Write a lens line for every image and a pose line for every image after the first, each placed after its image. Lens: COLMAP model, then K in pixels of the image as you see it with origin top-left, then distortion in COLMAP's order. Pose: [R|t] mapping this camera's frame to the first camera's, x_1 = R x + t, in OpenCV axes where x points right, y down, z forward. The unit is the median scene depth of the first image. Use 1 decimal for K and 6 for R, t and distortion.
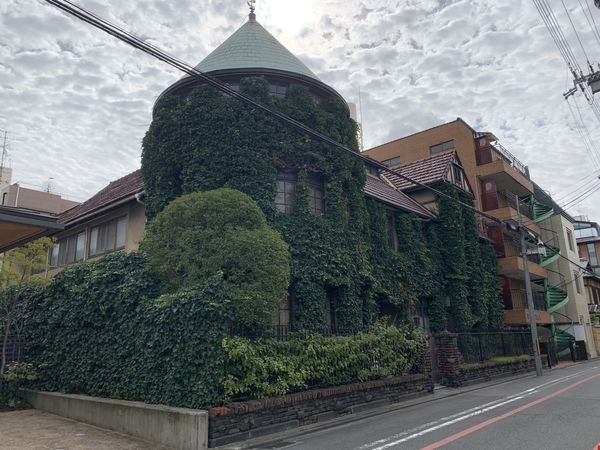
lens RADIAL K [[456.5, 0, 300.2], [0, 456.5, 224.2], [0, 0, 1]] dist [0.010589, -0.007617]
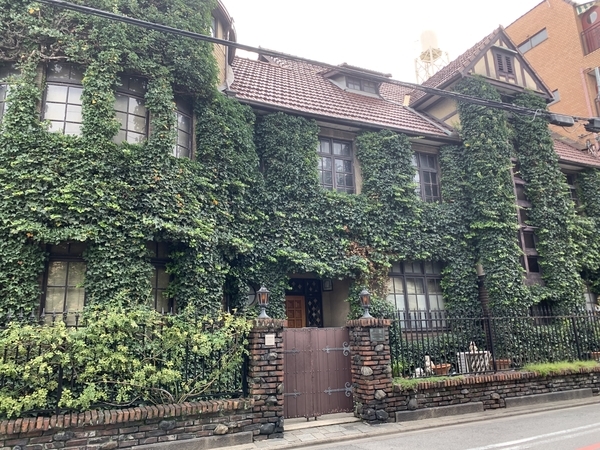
lens RADIAL K [[456.5, 0, 298.5], [0, 456.5, 225.4], [0, 0, 1]] dist [0.010589, -0.007617]
pose [[0.917643, -0.093780, -0.386182, 0.388832], [0.105071, 0.994431, 0.008182, 0.094242], [0.383264, -0.048085, 0.922386, 0.395214]]
